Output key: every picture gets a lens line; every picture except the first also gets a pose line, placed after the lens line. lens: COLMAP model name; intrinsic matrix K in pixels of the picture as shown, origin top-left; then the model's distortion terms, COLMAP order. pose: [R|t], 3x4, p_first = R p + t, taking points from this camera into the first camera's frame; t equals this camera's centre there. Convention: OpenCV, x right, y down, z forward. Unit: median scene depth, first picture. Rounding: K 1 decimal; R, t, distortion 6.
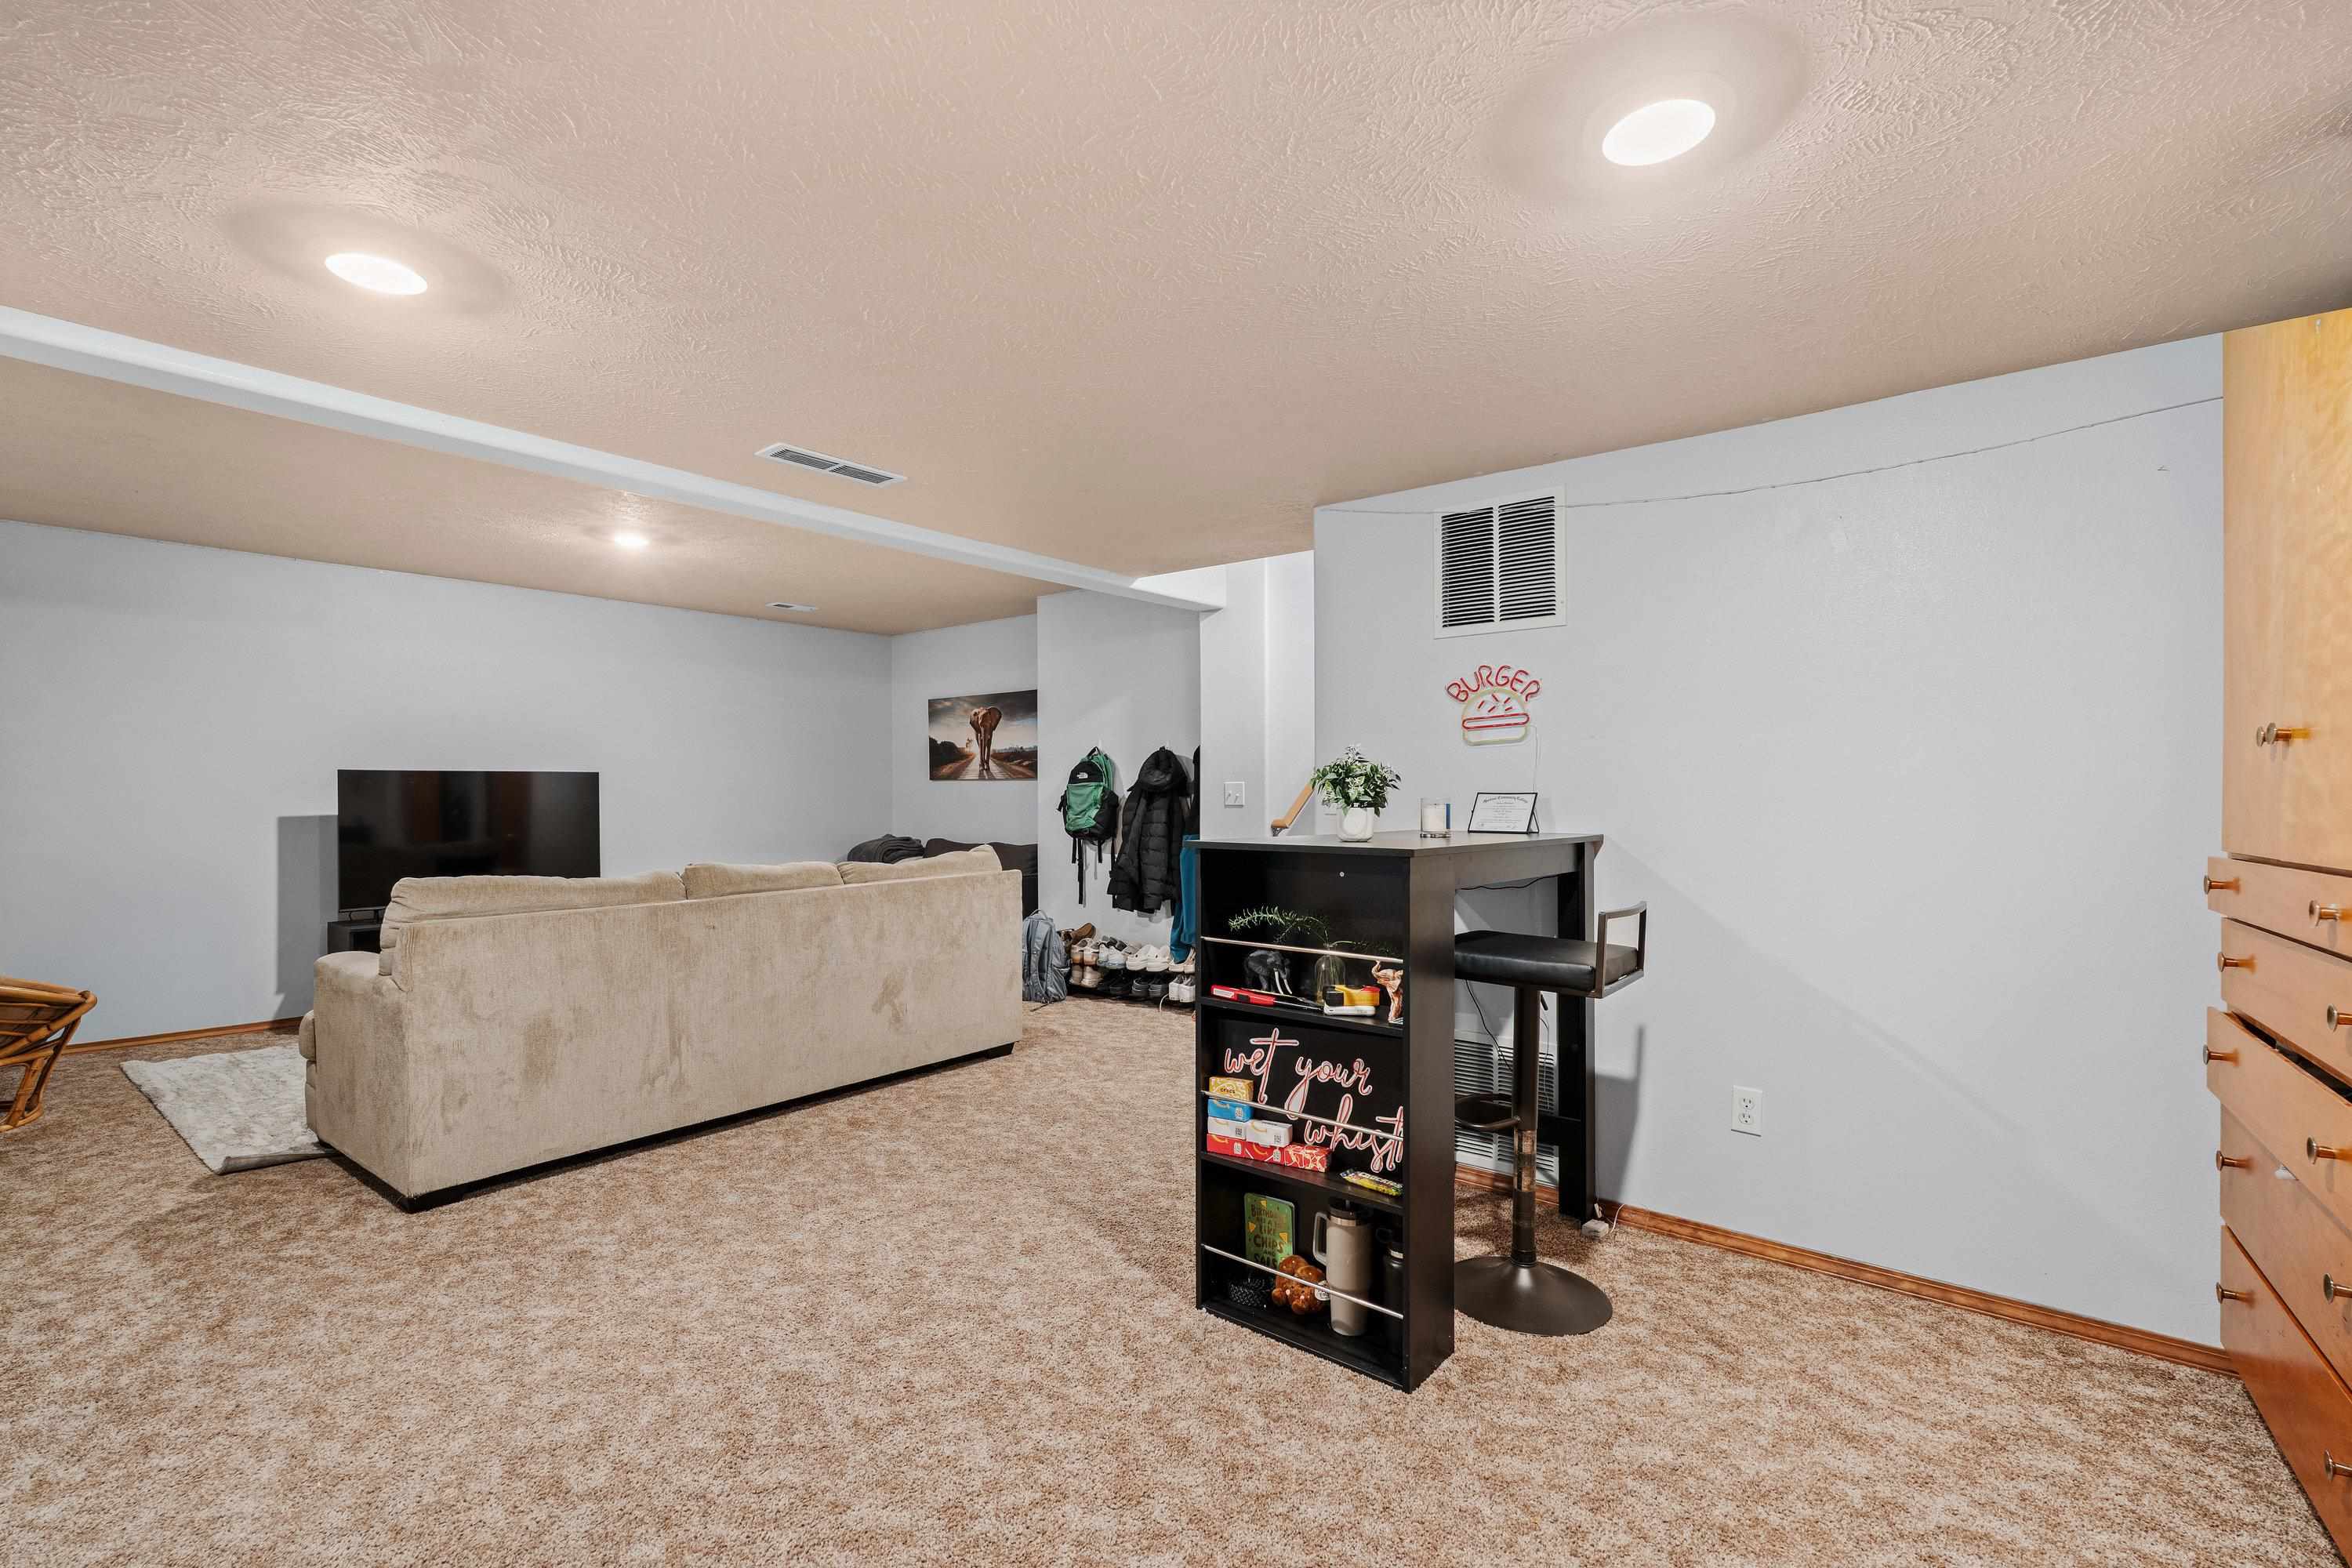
lens RADIAL K [[1024.5, 0, 1177.7], [0, 1024.5, 787.9], [0, 0, 1]] dist [-0.001520, 0.000032]
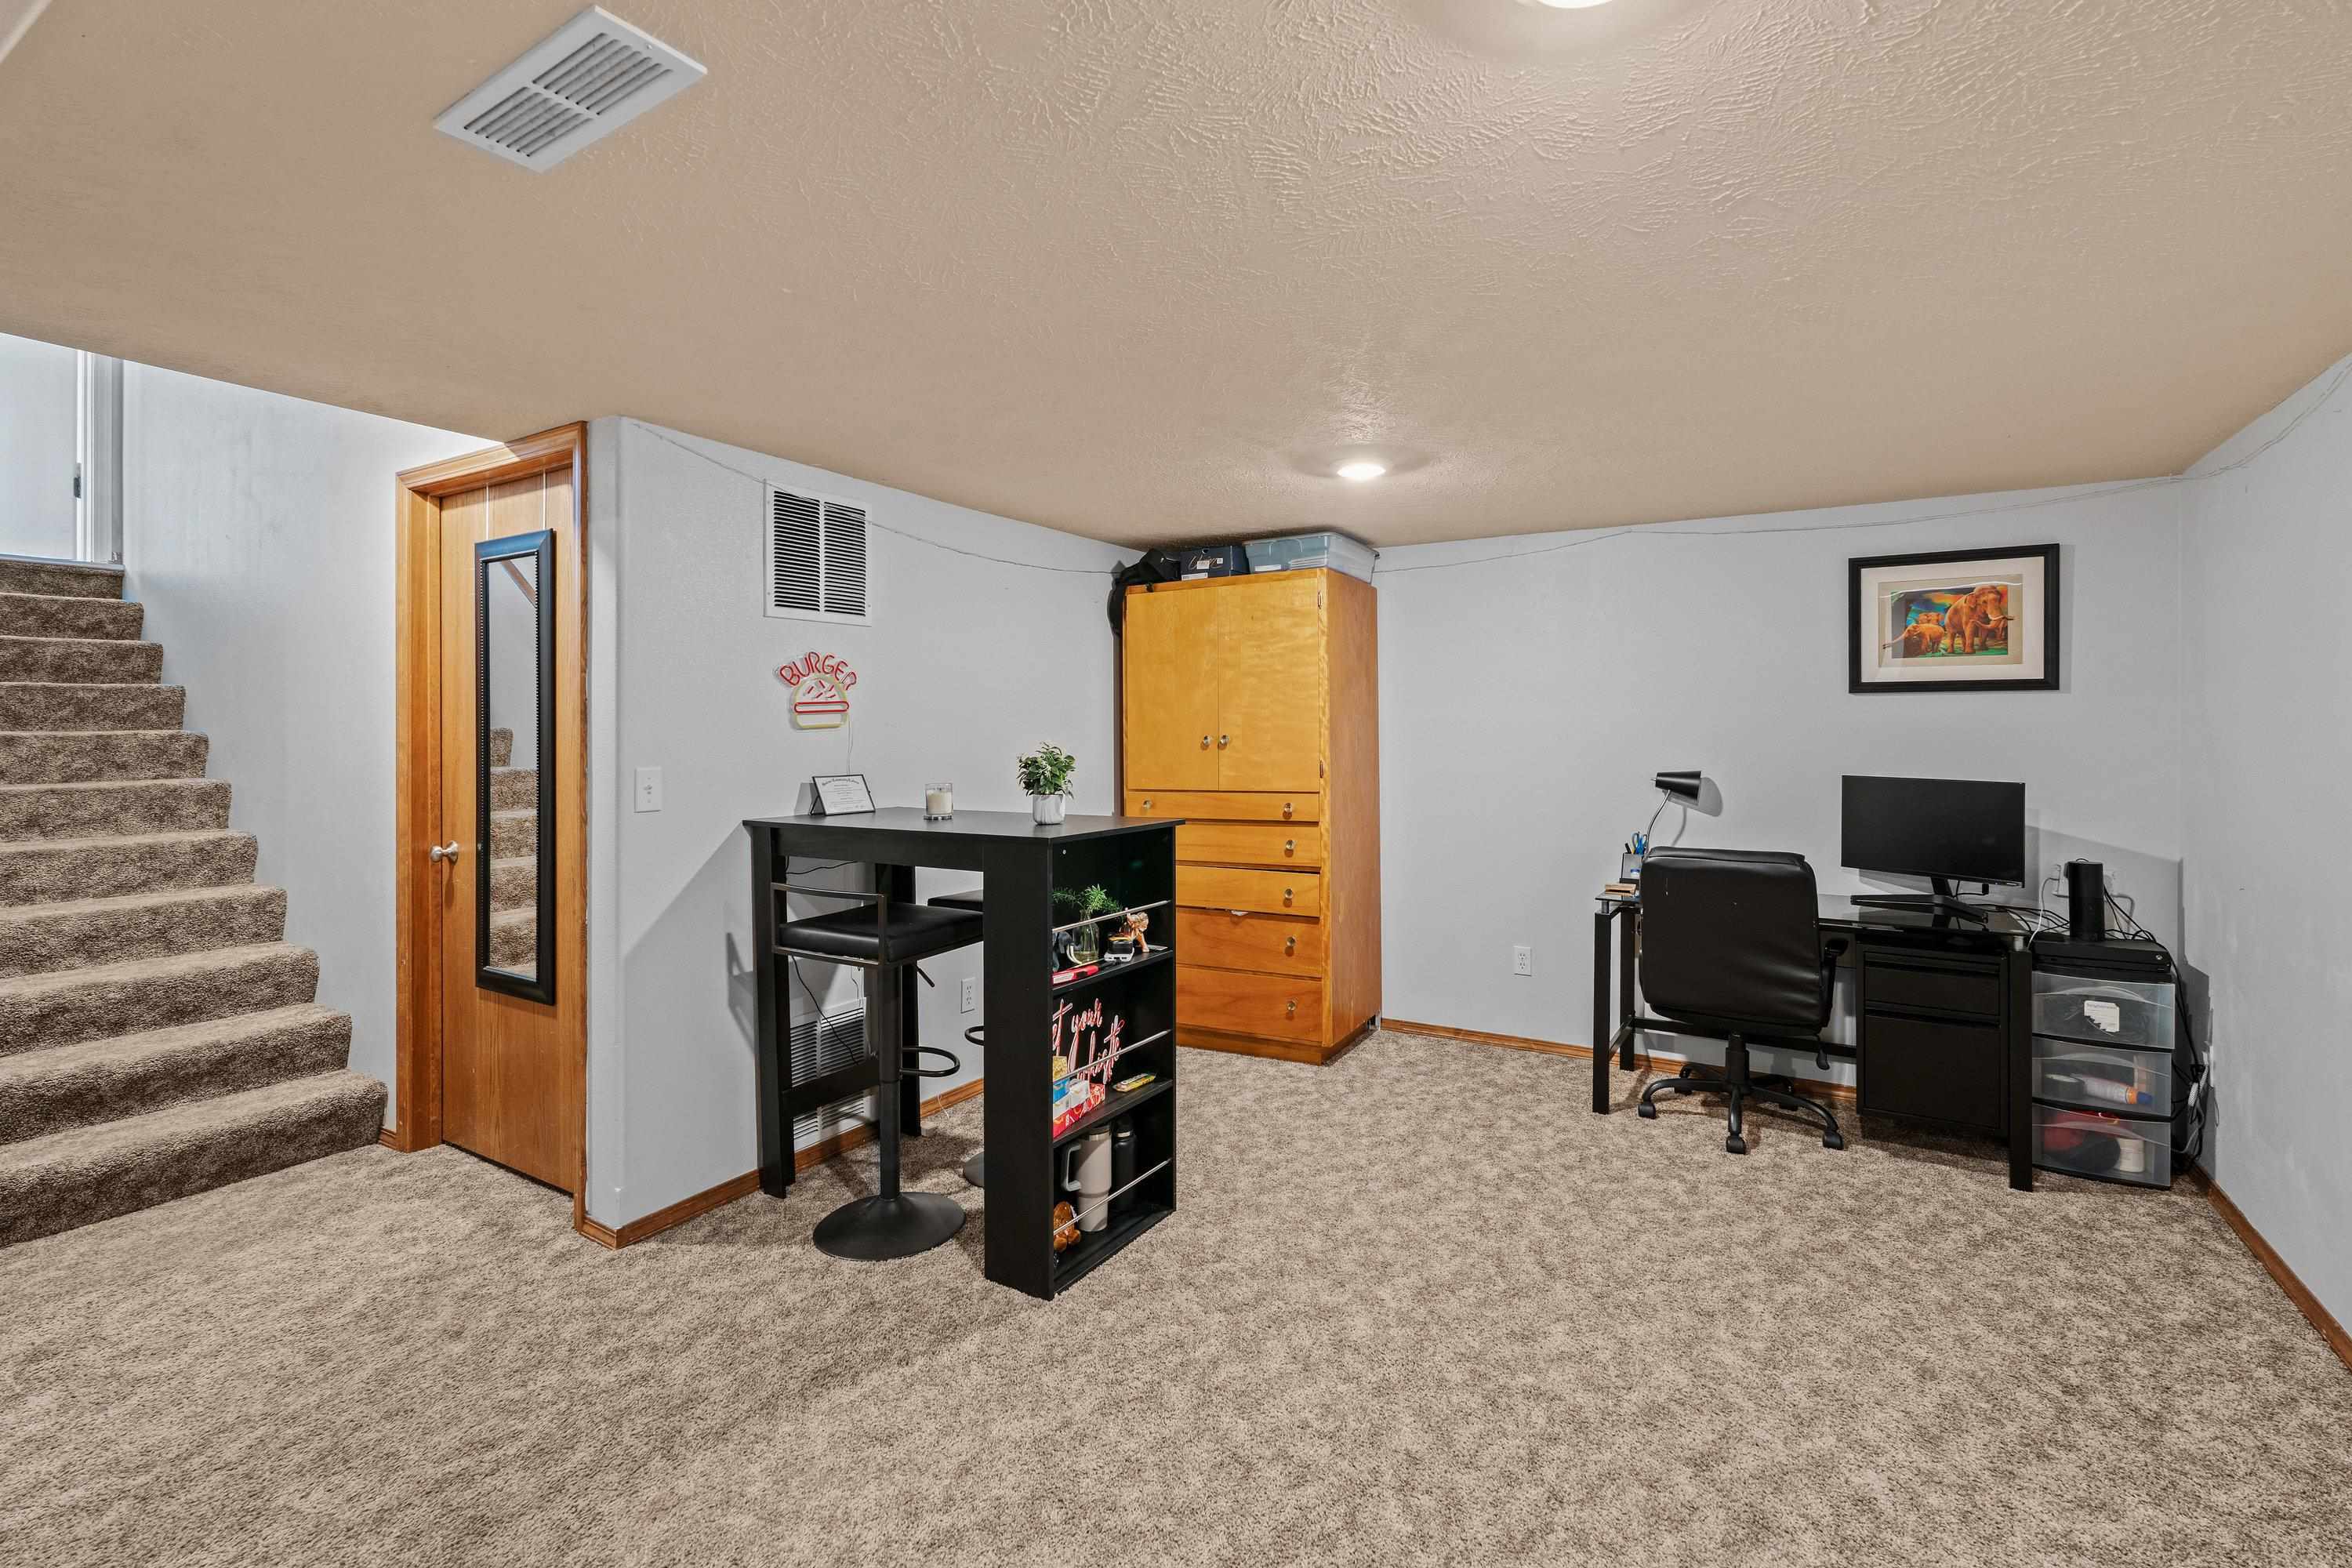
lens RADIAL K [[1041.8, 0, 1172.2], [0, 1041.8, 723.5], [0, 0, 1]] dist [0.001268, 0.000139]
pose [[-0.109199, 0.006631, 0.993998, -0.453396], [0.001898, 0.999977, -0.006462, -0.023756], [-0.994018, 0.001181, -0.109209, 0.441957]]
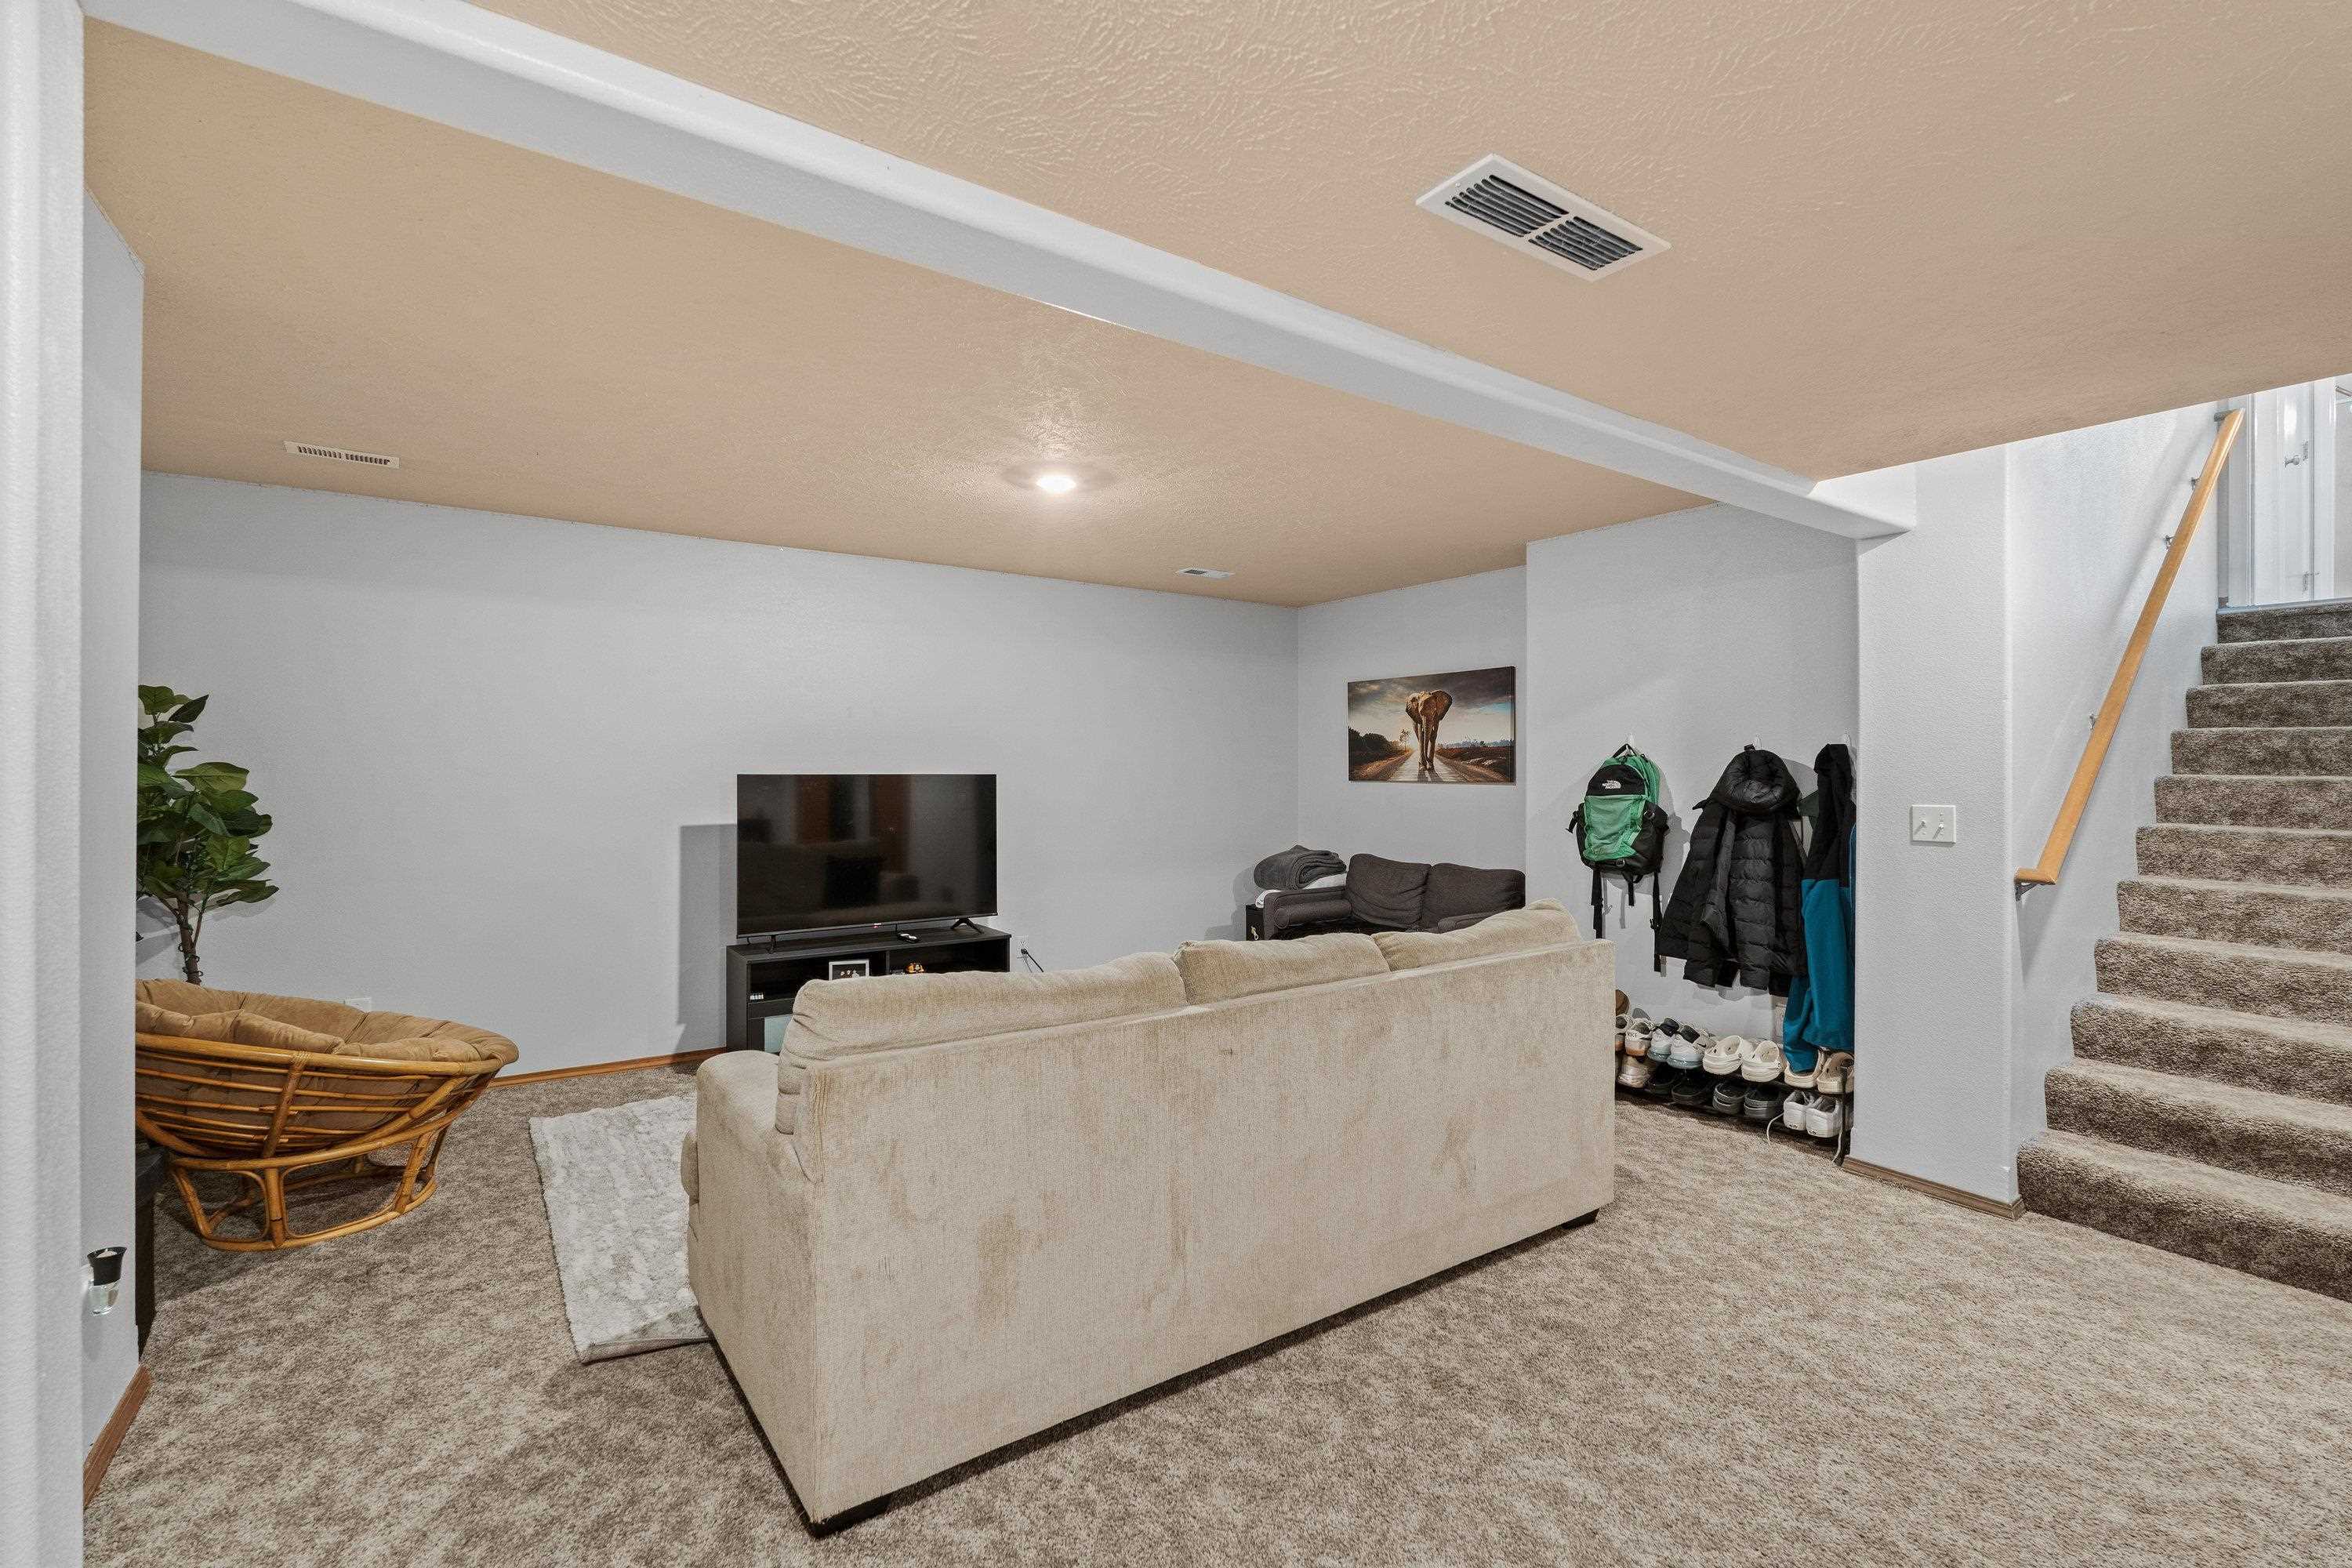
lens RADIAL K [[1048.9, 0, 1198.9], [0, 1048.9, 764.3], [0, 0, 1]] dist [0.000369, 0.000056]
pose [[0.961156, 0.003896, -0.275978, -0.198379], [-0.005660, 0.999968, -0.005595, -0.024219], [0.275947, 0.006940, 0.961148, 0.252952]]
